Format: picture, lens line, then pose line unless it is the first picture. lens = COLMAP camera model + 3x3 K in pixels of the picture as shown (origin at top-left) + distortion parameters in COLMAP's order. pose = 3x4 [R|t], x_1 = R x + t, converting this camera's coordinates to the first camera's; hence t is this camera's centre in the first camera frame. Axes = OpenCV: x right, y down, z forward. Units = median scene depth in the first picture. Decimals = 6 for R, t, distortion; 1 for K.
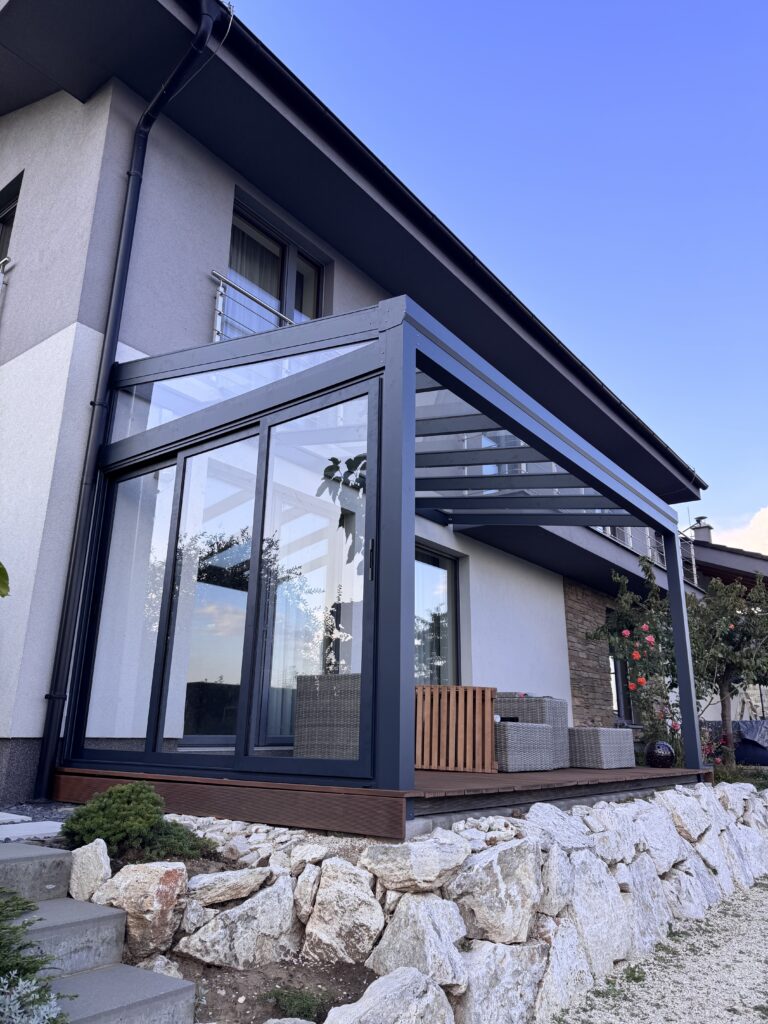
lens RADIAL K [[713.1, 0, 384.0], [0, 713.1, 512.0], [0, 0, 1]] dist [0.075642, -0.191841]
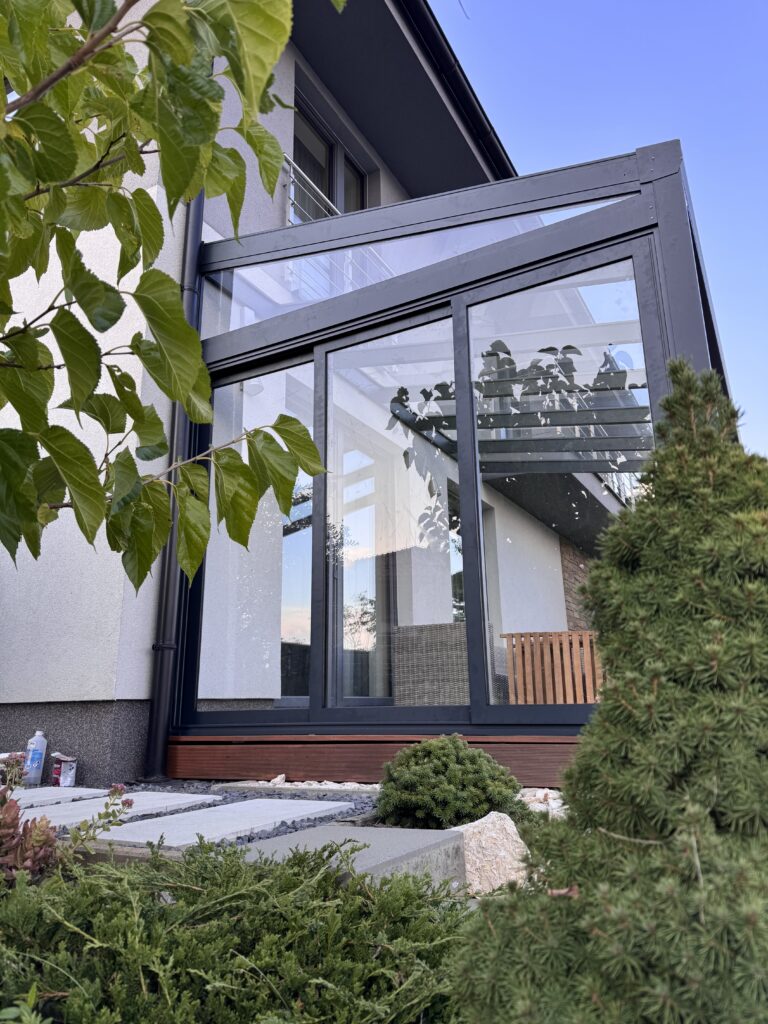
lens RADIAL K [[713.1, 0, 384.0], [0, 713.1, 512.0], [0, 0, 1]] dist [0.075642, -0.191841]
pose [[0.989311, 0.007635, 0.145624, -0.279302], [-0.012169, 0.999468, 0.030269, 0.067744], [-0.145316, -0.031718, 0.988877, 0.154589]]
